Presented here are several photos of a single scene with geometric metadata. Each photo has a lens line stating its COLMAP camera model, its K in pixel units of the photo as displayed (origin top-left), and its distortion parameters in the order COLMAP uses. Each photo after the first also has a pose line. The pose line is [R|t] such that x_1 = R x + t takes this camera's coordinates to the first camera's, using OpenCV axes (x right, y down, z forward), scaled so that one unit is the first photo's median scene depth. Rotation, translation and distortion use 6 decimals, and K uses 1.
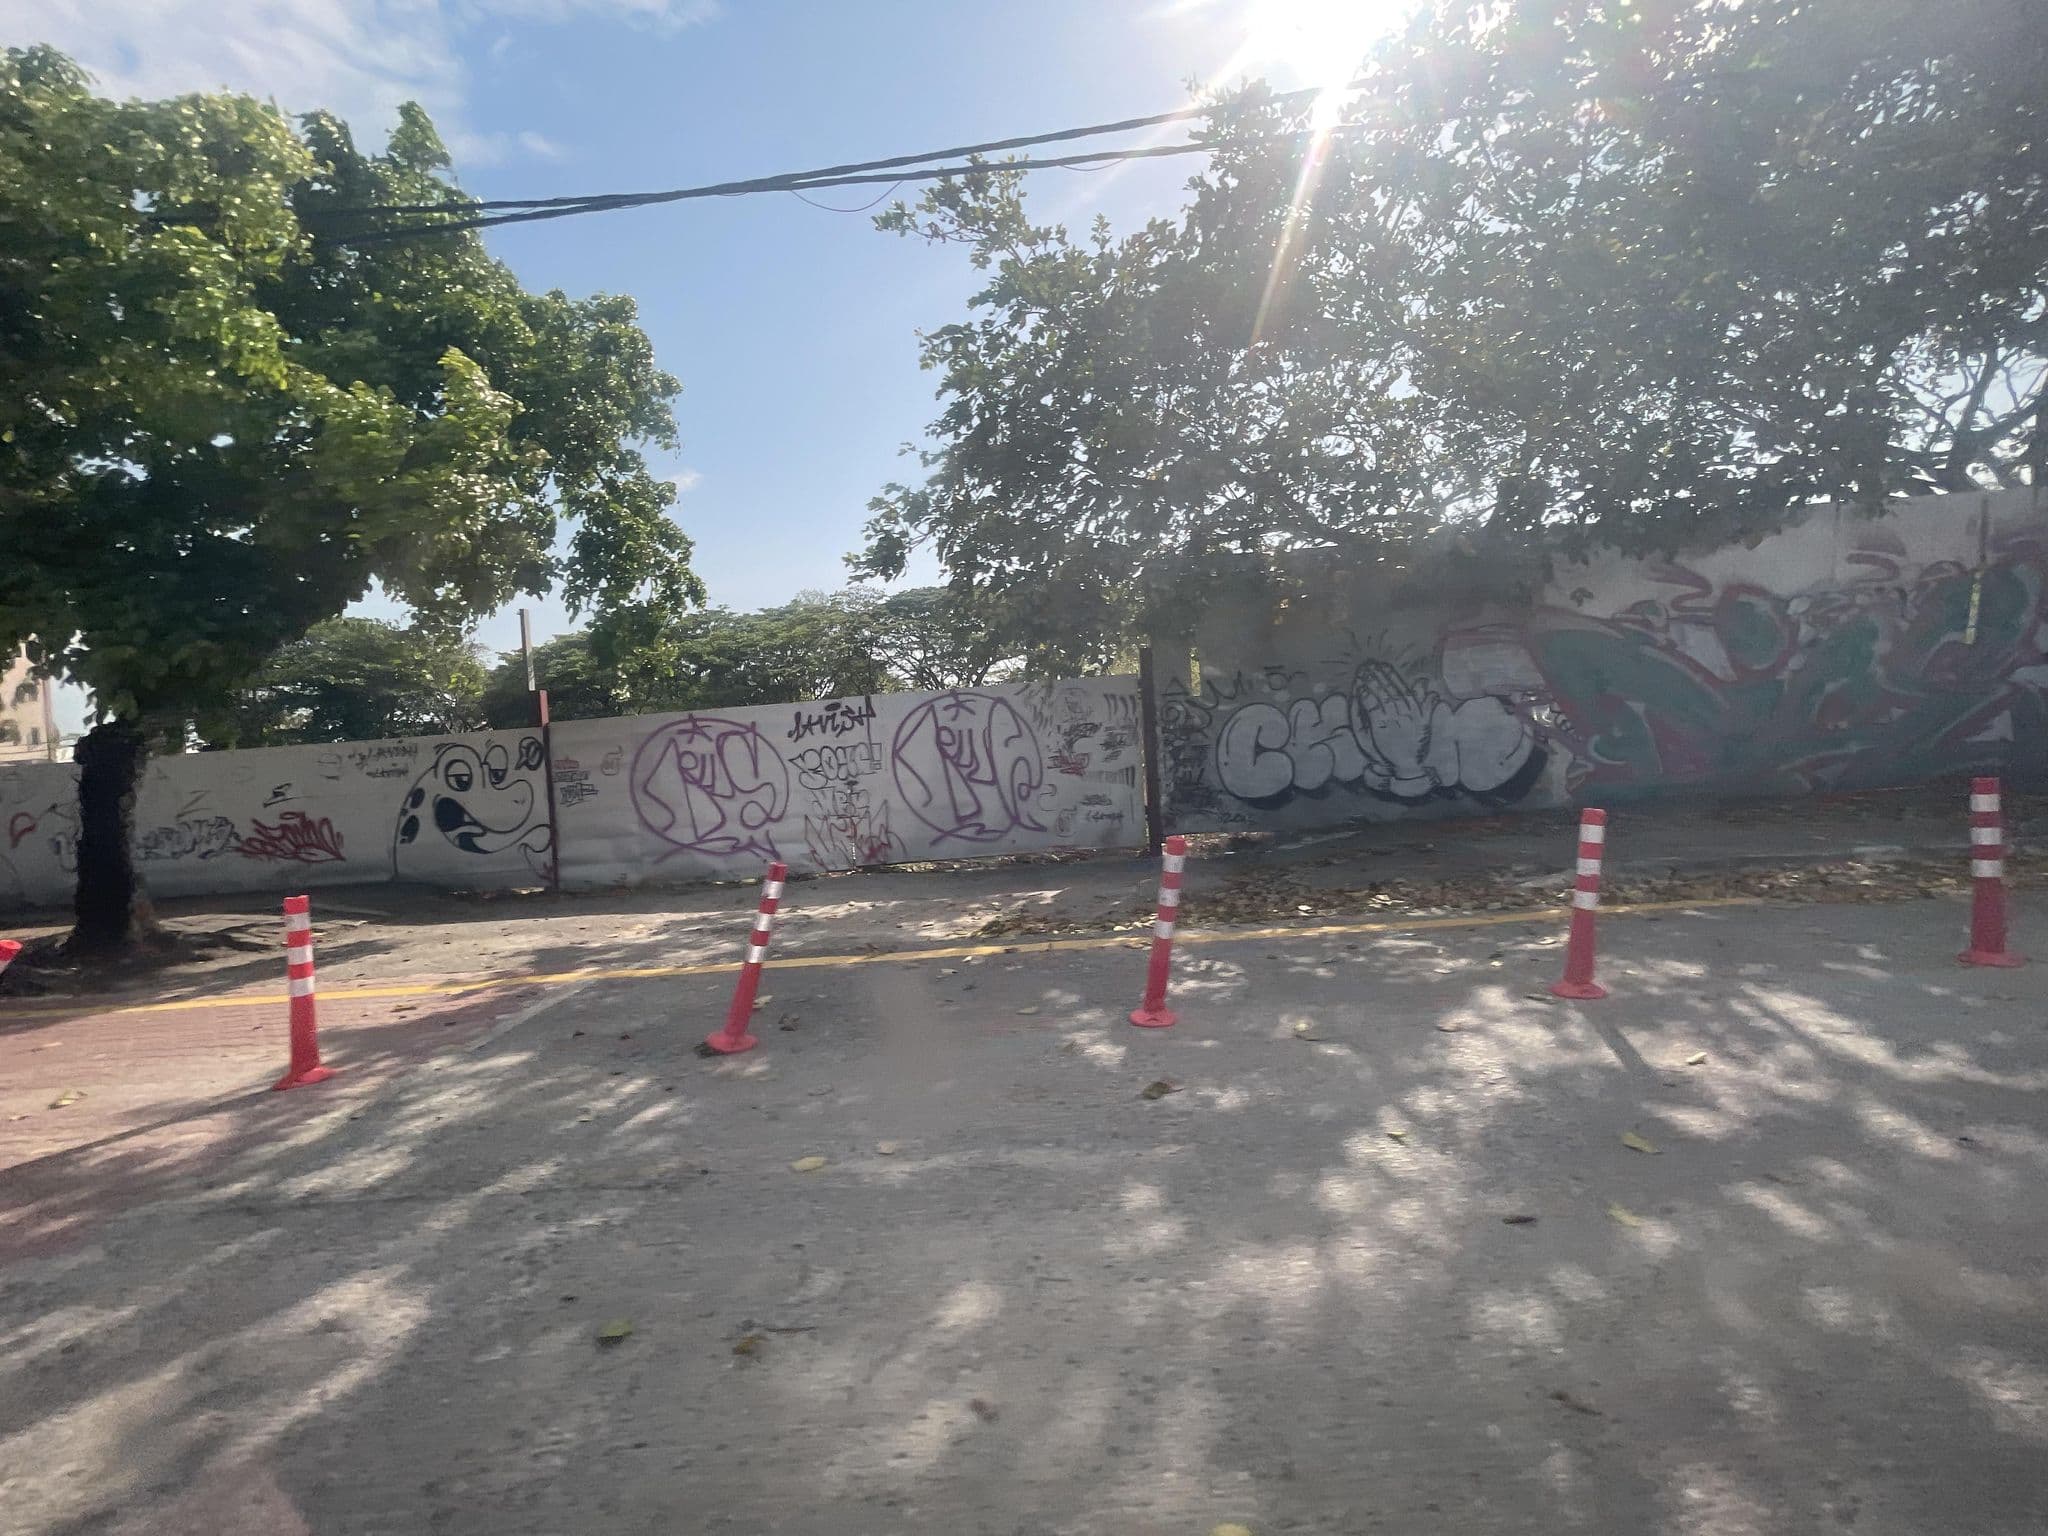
lens RADIAL K [[834.6, 0, 1024.1], [0, 834.6, 769.2], [0, 0, 1]] dist [0.012642, -0.000570]
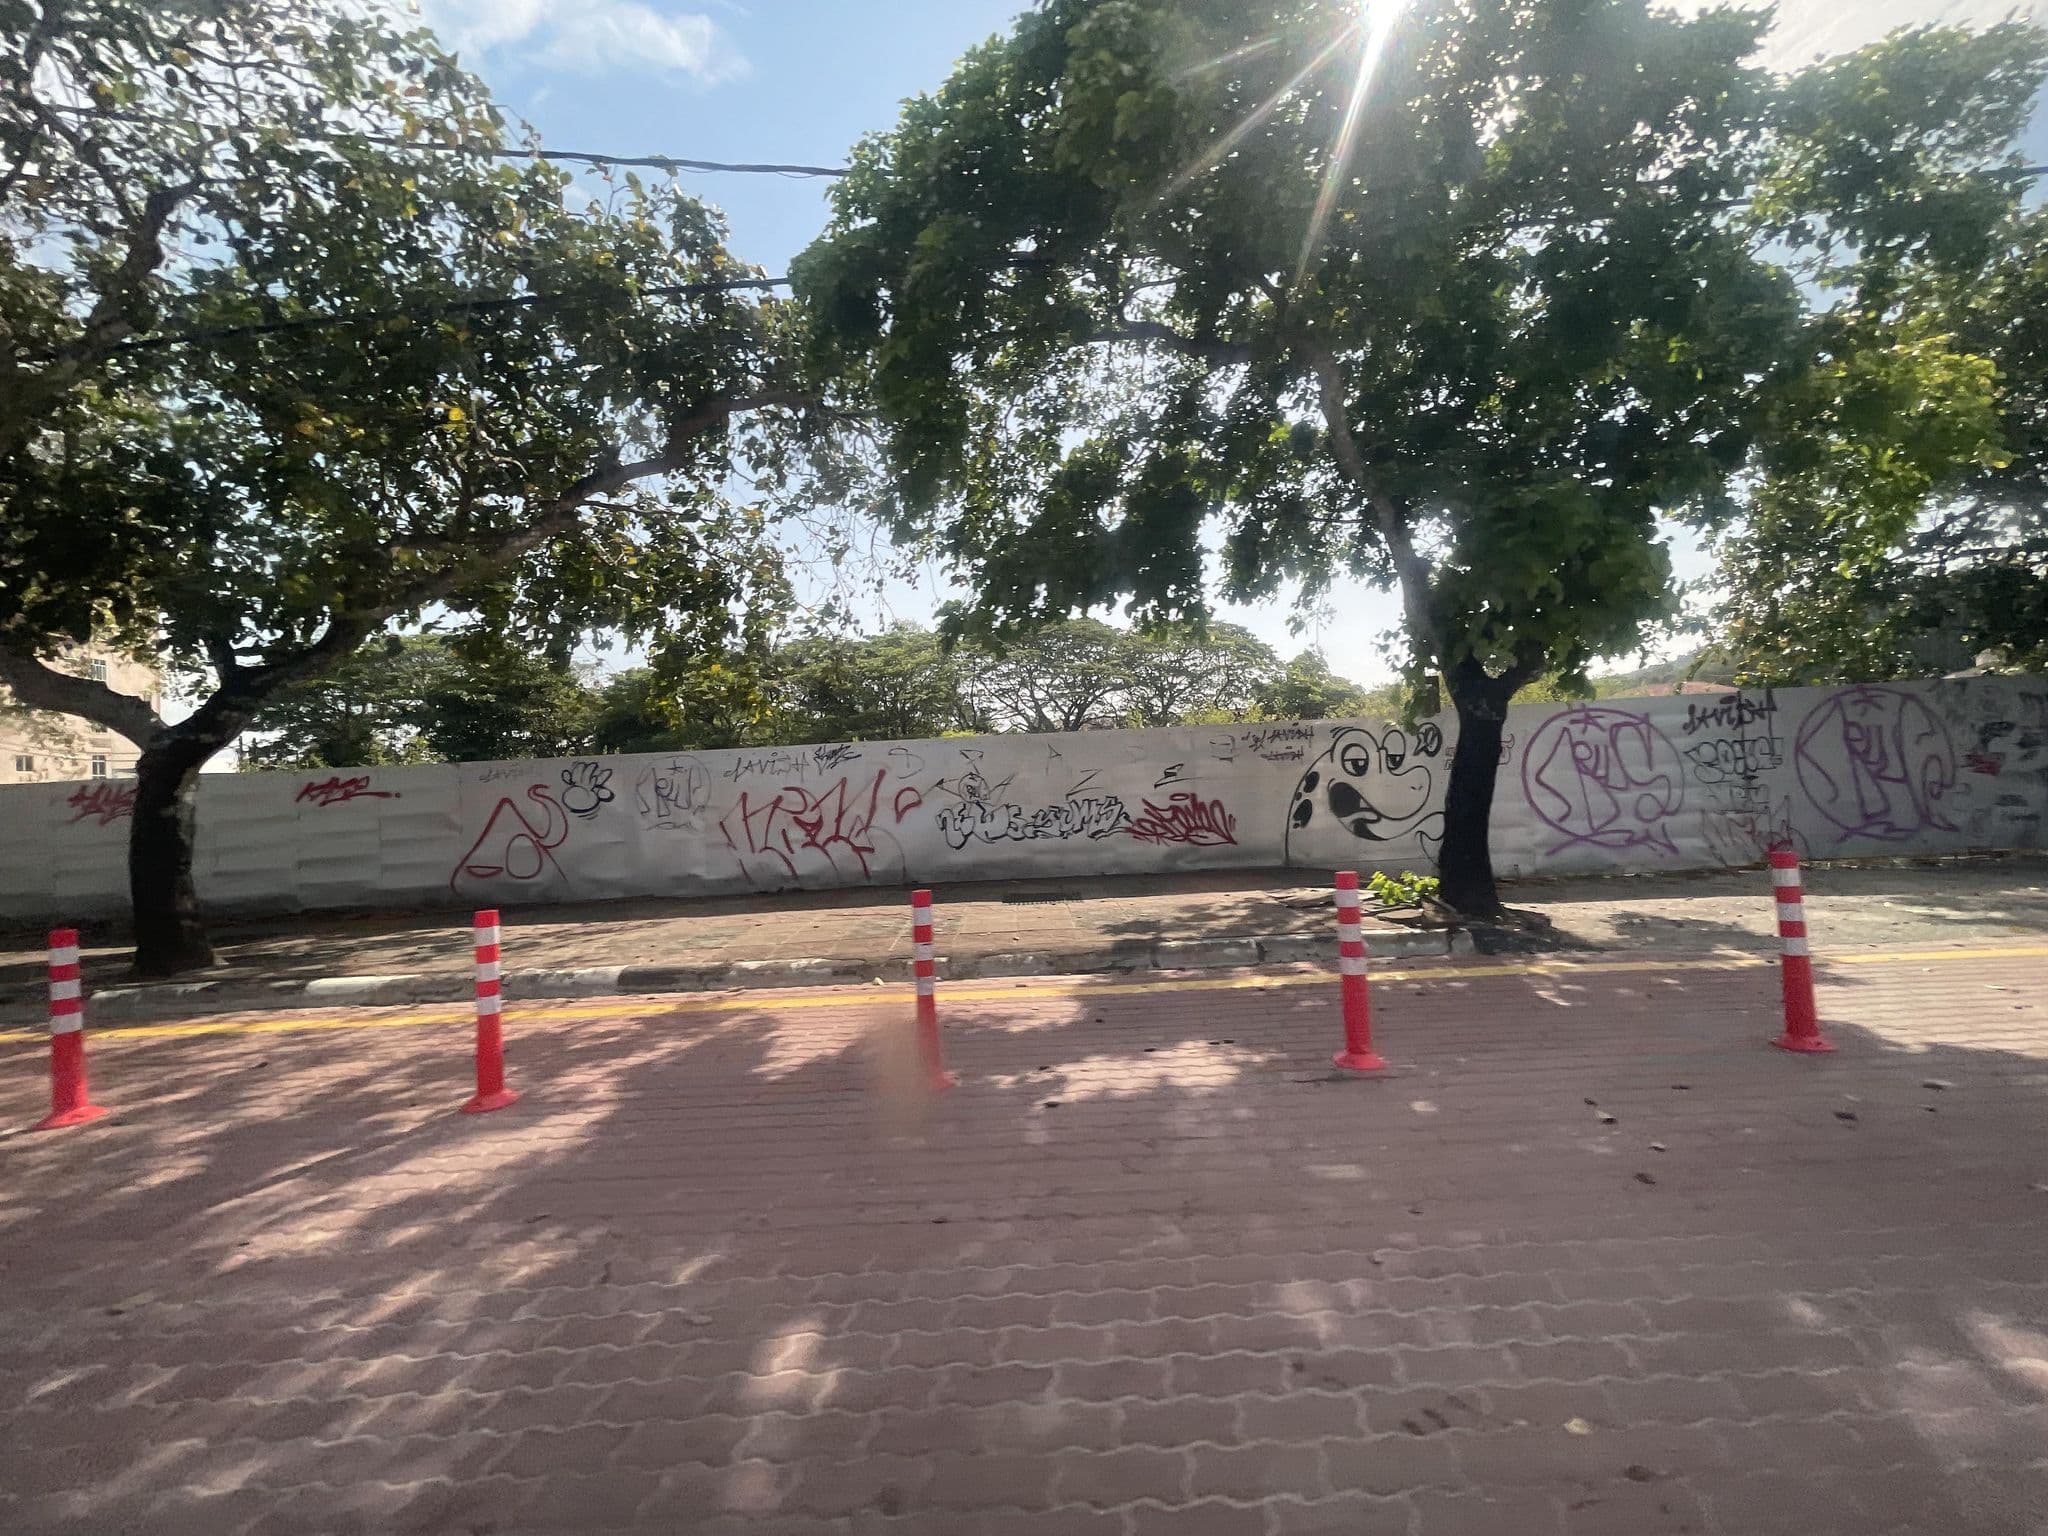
lens RADIAL K [[834.6, 0, 1024.1], [0, 834.6, 768.2], [0, 0, 1]] dist [0.012642, -0.000570]
pose [[0.999479, 0.024325, 0.021226, -1.077870], [-0.023234, 0.998470, -0.050186, 0.074960], [-0.022414, 0.049667, 0.998514, 0.030802]]
